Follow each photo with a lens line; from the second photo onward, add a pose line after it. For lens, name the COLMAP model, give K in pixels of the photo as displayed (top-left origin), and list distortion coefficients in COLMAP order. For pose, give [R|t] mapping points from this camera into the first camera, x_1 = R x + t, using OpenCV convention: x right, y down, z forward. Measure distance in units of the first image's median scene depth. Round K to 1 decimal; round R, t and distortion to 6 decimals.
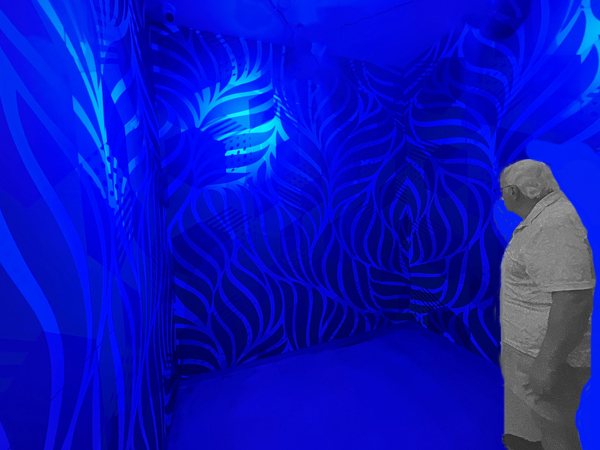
lens RADIAL K [[242.1, 0, 297.6], [0, 242.1, 223.7], [0, 0, 1]] dist [-0.000406, 0.000182]
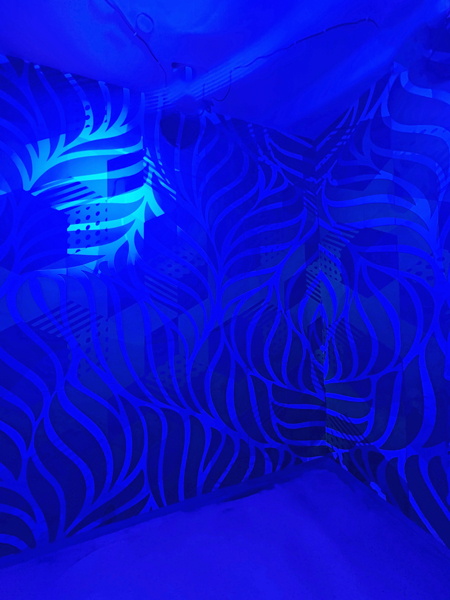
lens RADIAL K [[242.1, 0, 223.9], [0, 242.1, 299.2], [0, 0, 1]] dist [-0.000406, 0.000182]
pose [[0.999509, 0.026521, 0.016697, 0.150169], [-0.025157, 0.996699, -0.077194, -0.030523], [-0.018689, 0.076736, 0.996876, 0.264200]]
